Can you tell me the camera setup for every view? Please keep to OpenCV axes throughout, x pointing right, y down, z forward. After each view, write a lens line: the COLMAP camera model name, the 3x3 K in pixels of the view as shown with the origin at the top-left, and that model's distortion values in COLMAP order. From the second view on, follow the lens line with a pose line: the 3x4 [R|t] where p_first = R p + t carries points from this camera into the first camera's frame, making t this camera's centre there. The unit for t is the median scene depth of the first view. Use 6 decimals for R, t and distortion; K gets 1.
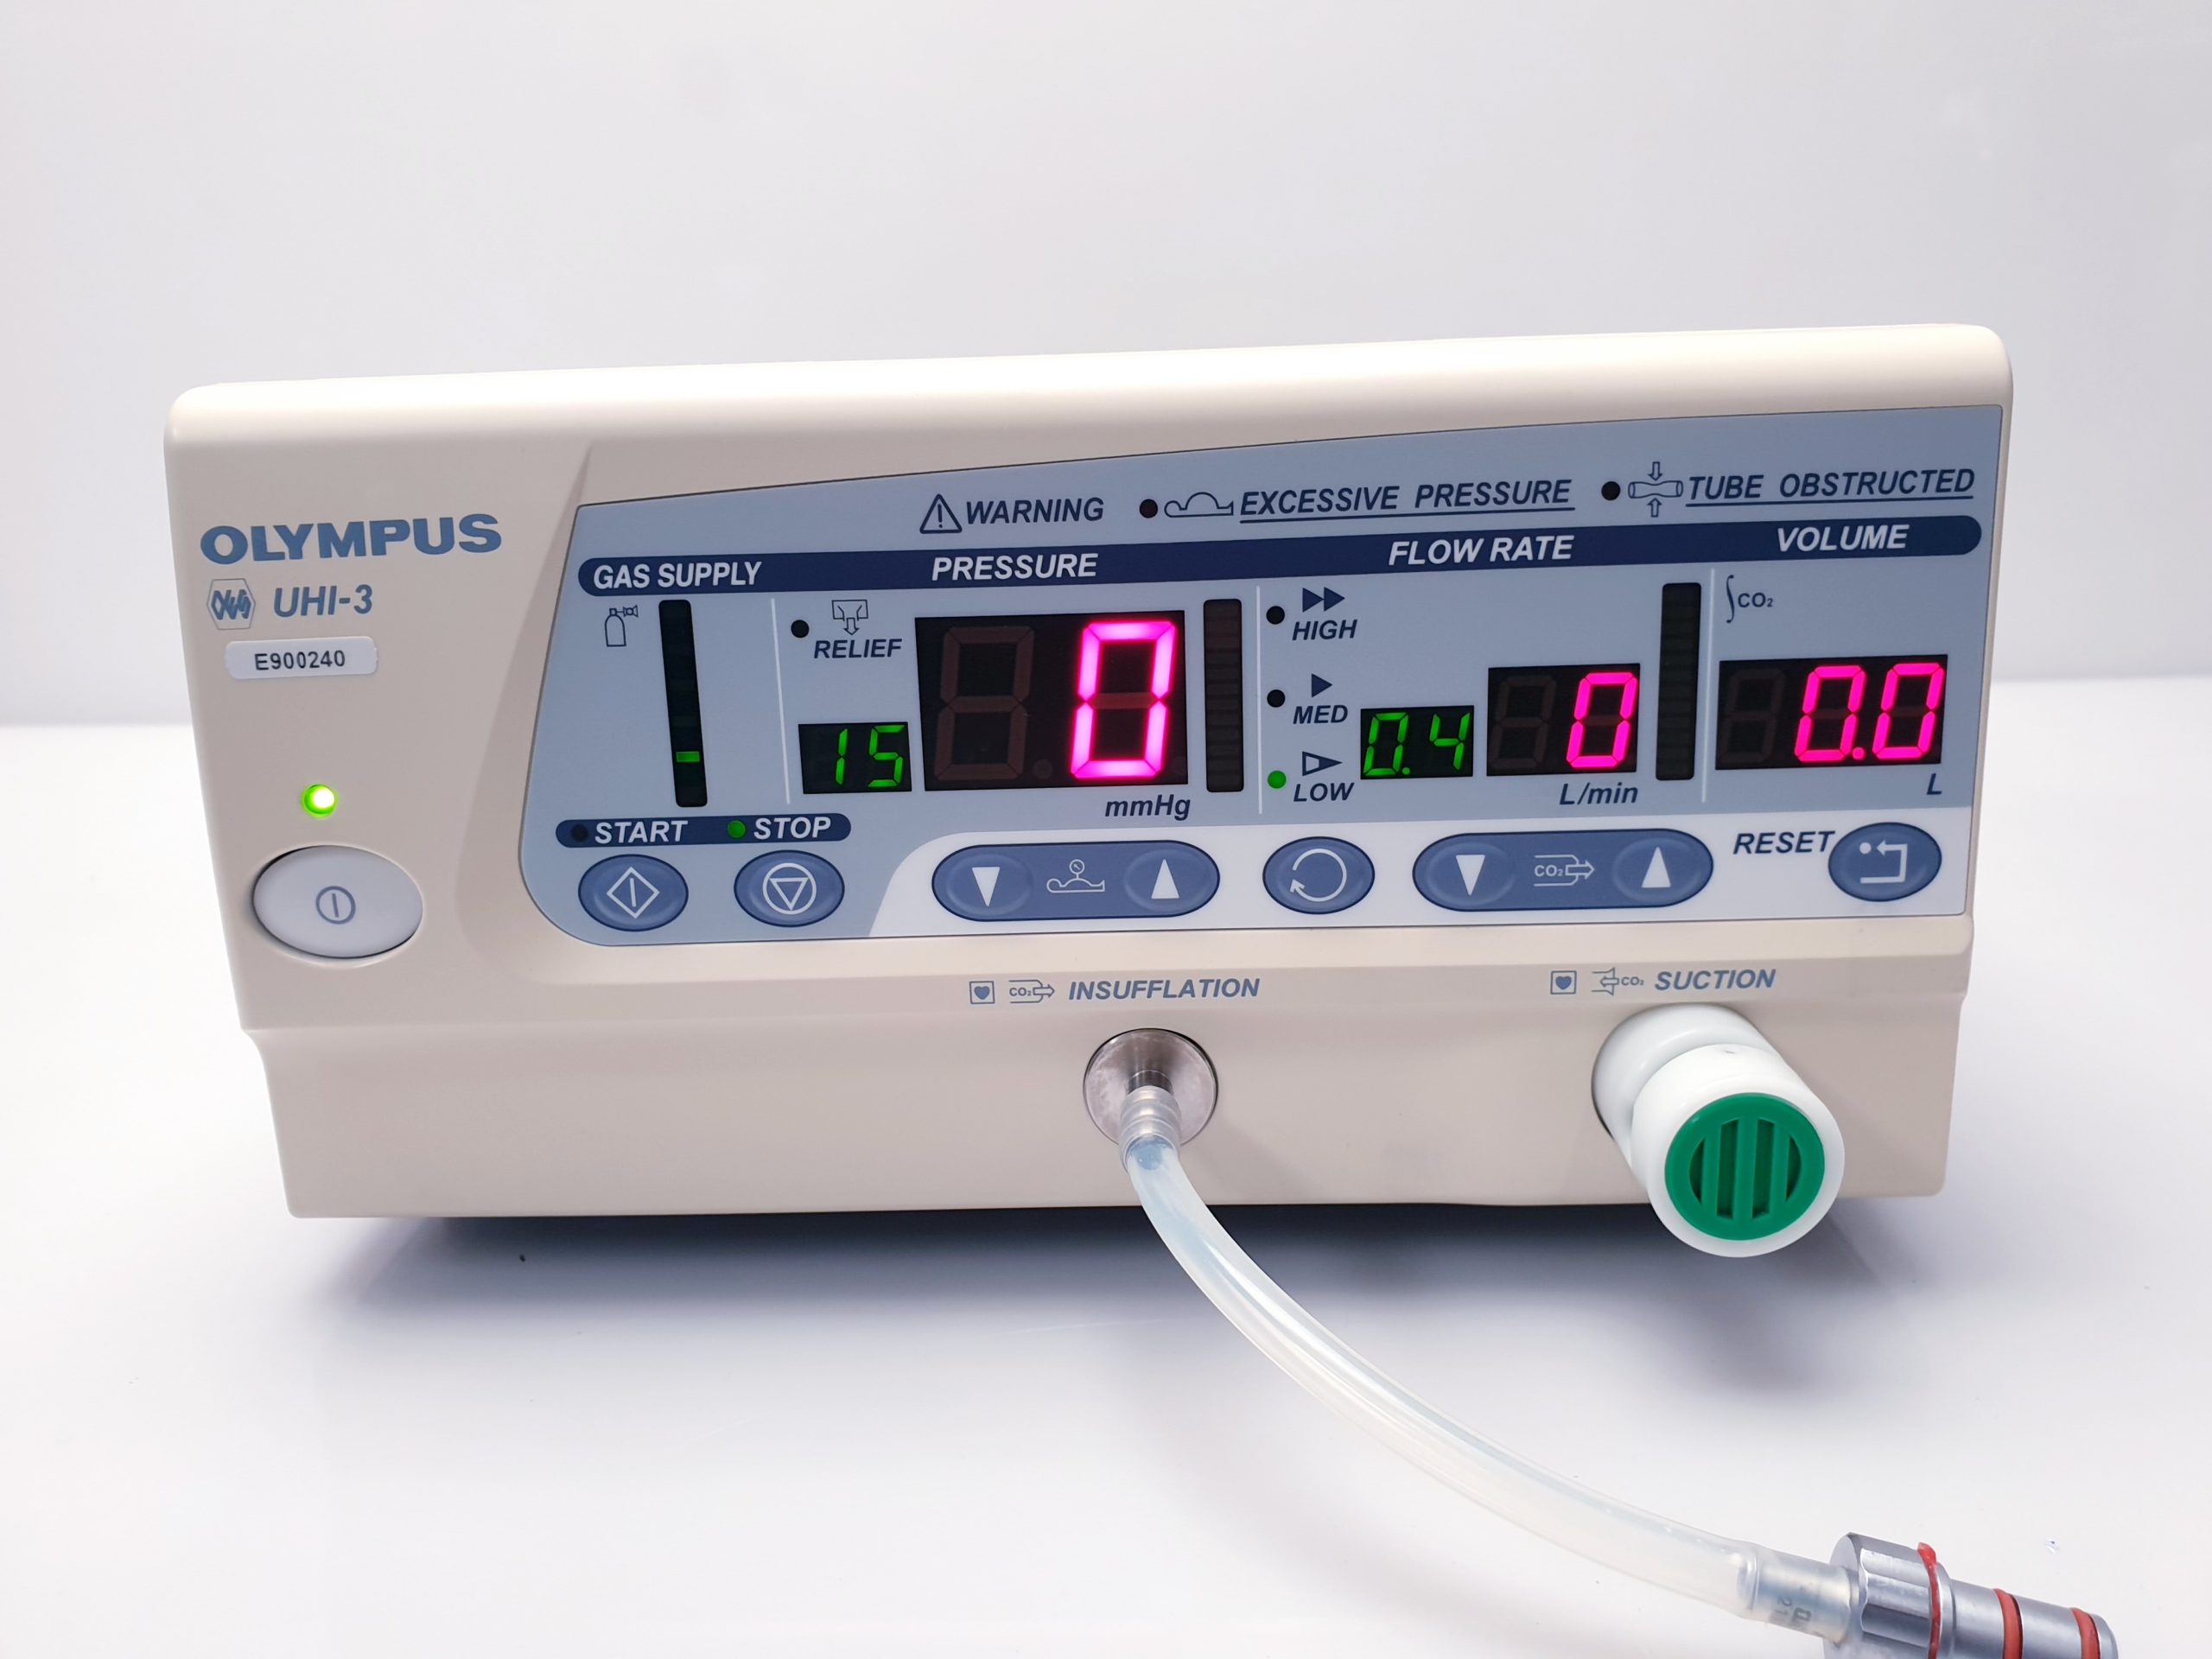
lens RADIAL K [[1696.9, 0, 1068.1], [0, 1696.9, 799.1], [0, 0, 1]] dist [0.028223, -0.113940]
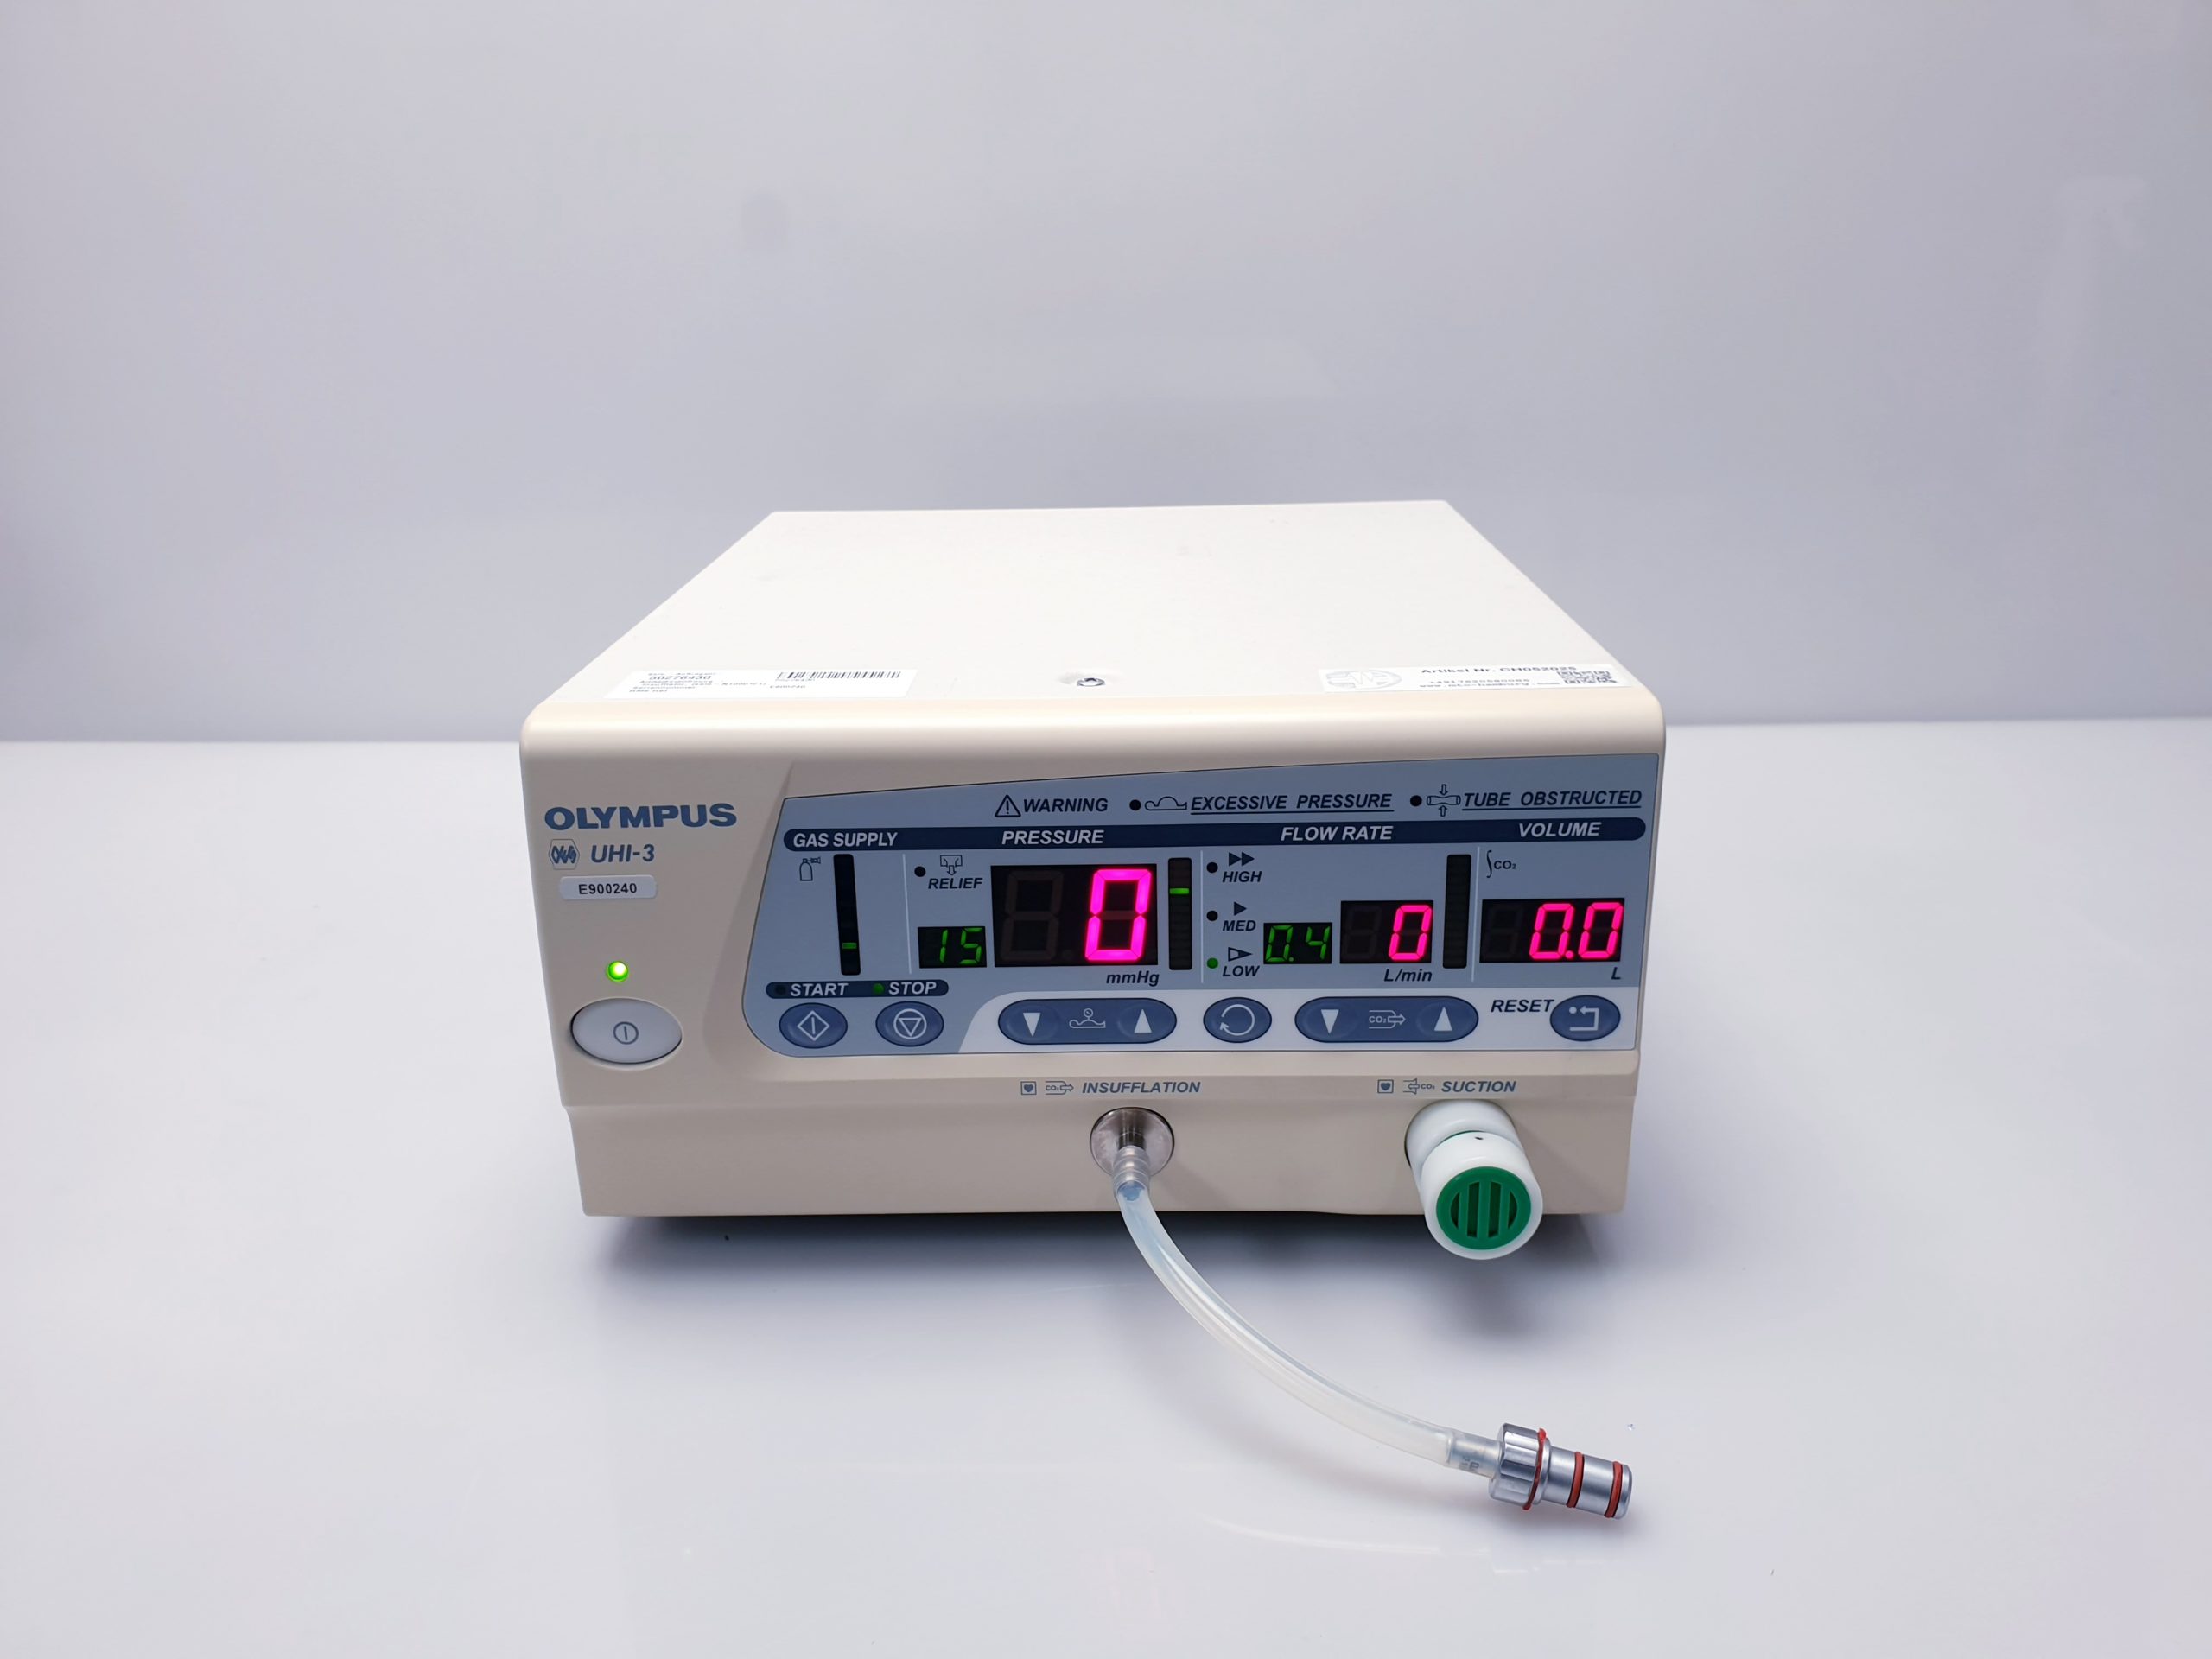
lens RADIAL K [[1696.9, 0, 1049.8], [0, 1696.9, 824.4], [0, 0, 1]] dist [0.028223, -0.113940]
pose [[0.999965, 0.005210, 0.006532, -0.043860], [-0.005824, 0.995185, 0.097843, -0.303856], [-0.005991, -0.097877, 0.995180, -0.604241]]
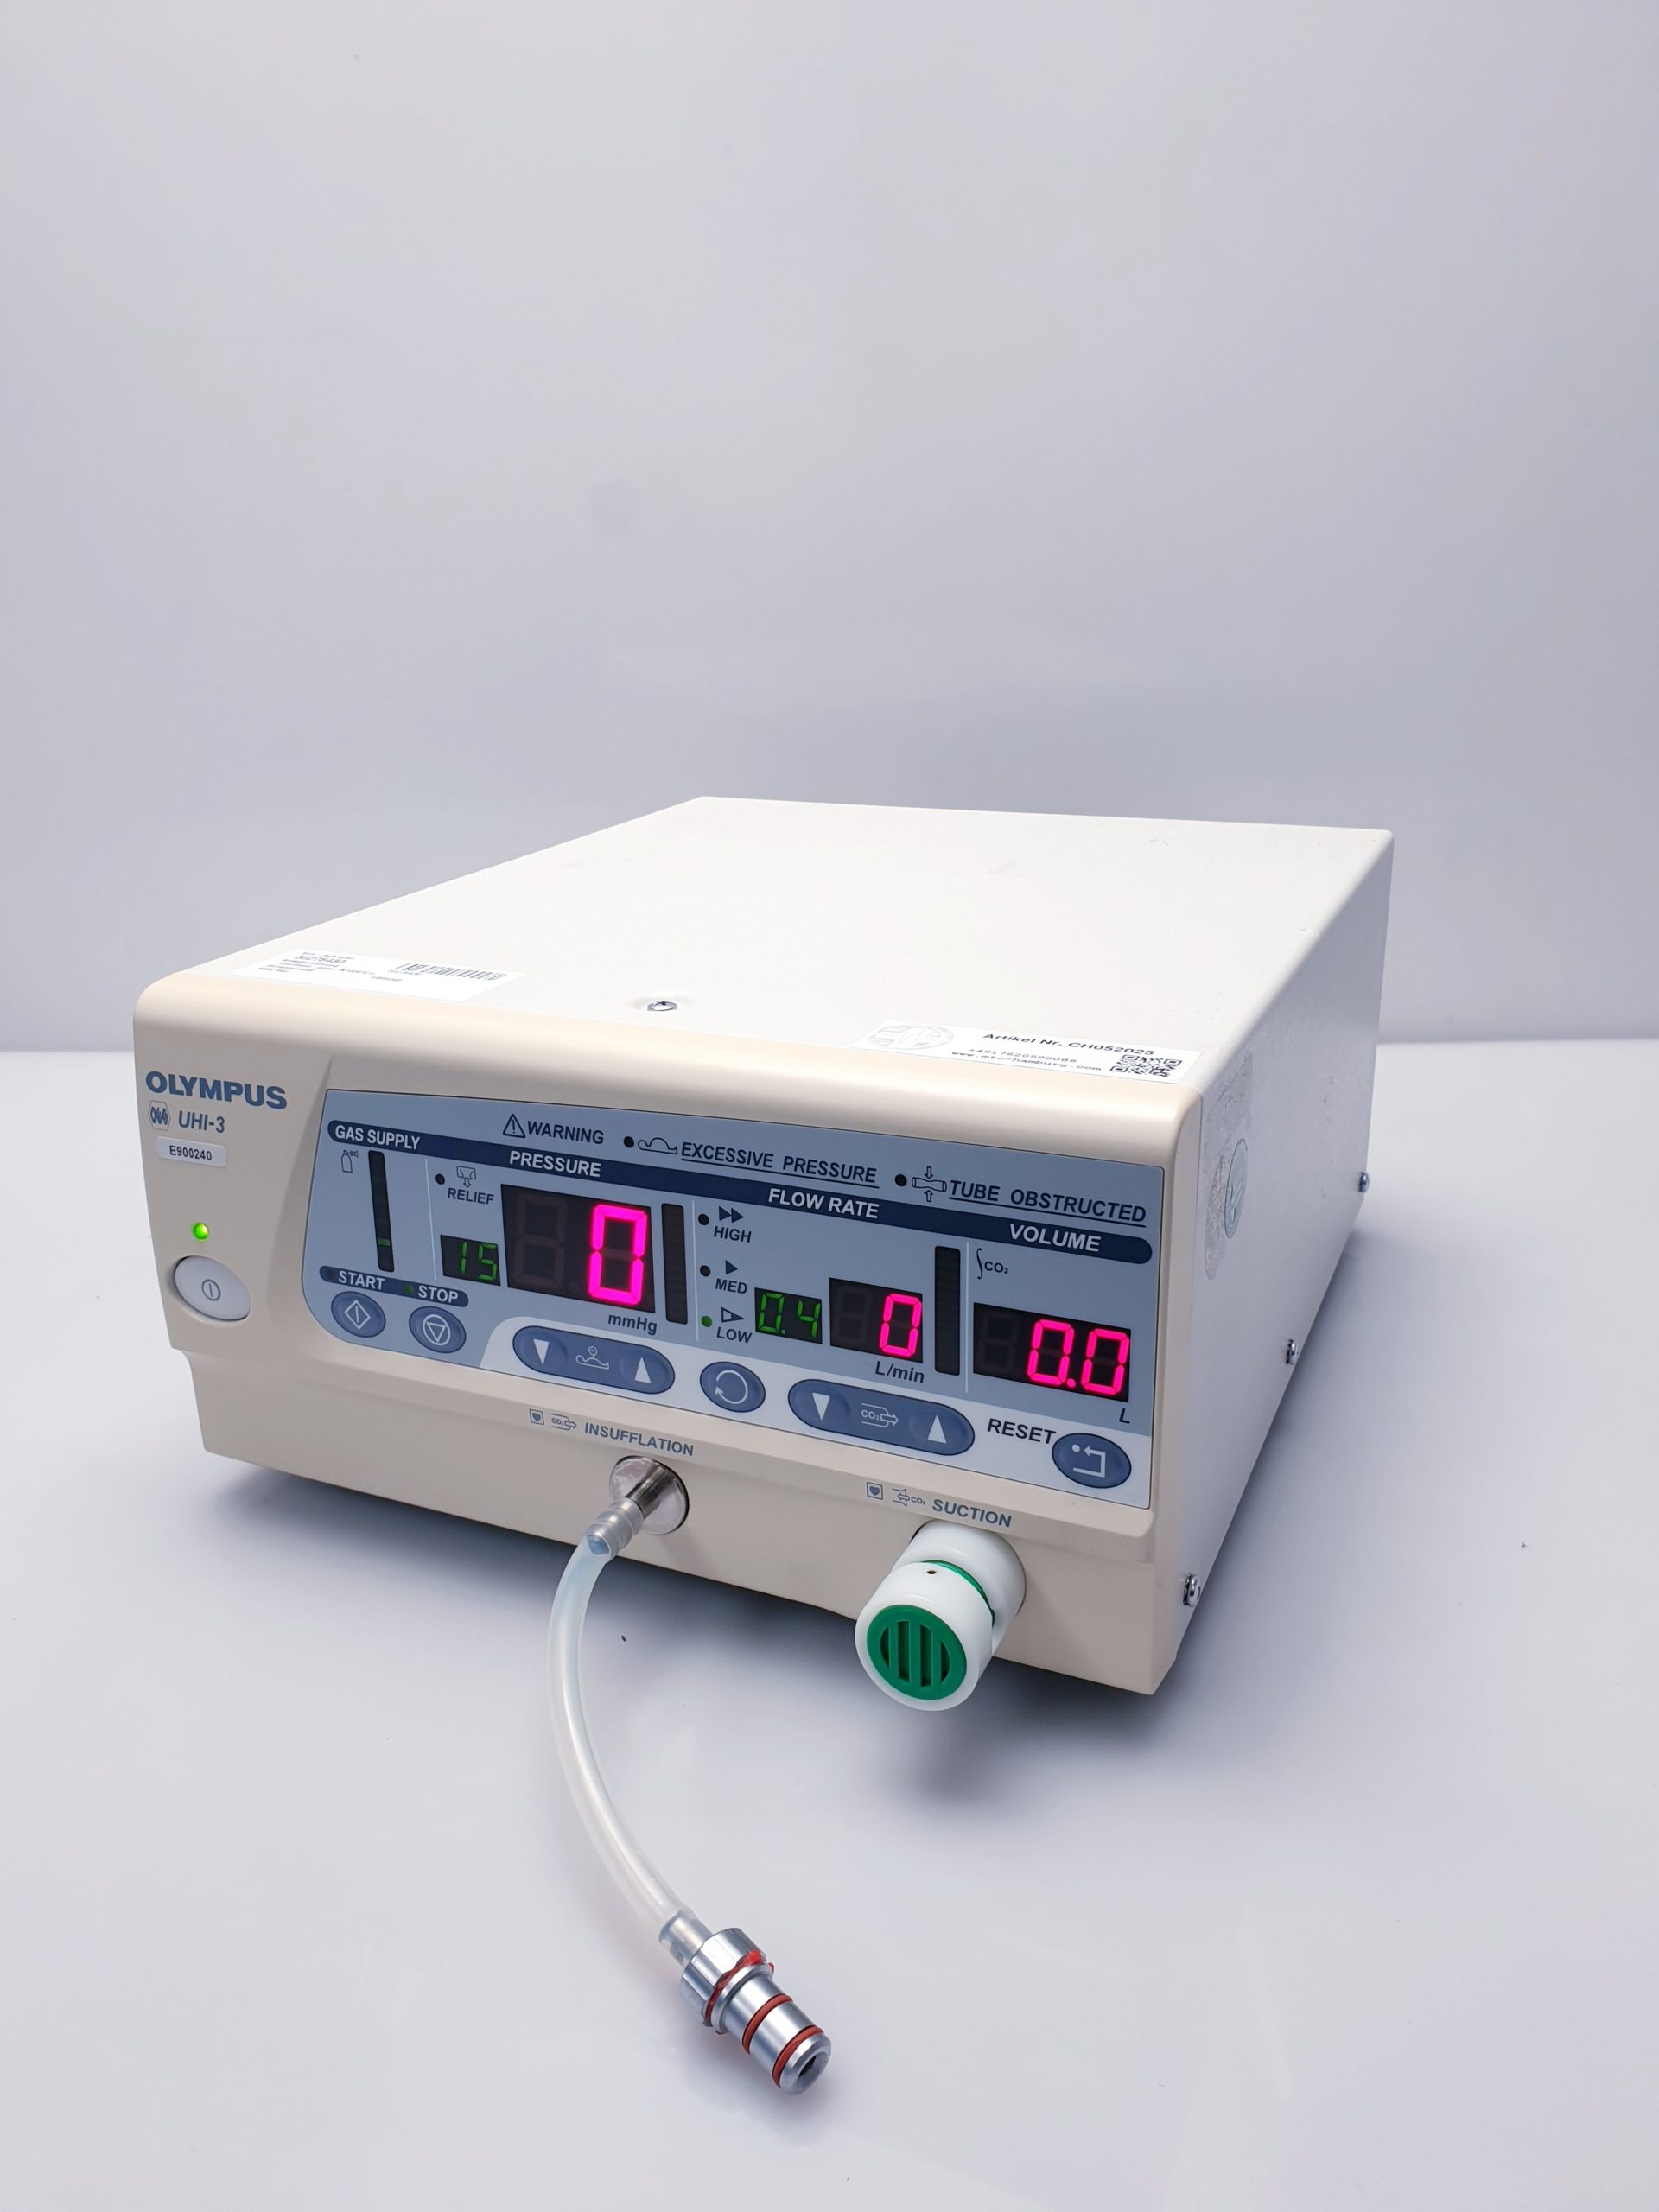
lens RADIAL K [[1696.9, 0, 822.3], [0, 1696.9, 1048.8], [0, 0, 1]] dist [0.028223, -0.113940]
pose [[0.930808, 0.121332, -0.344783, 0.715727], [-0.093632, 0.990972, 0.095954, -0.409891], [0.353313, -0.057032, 0.933765, -0.363393]]
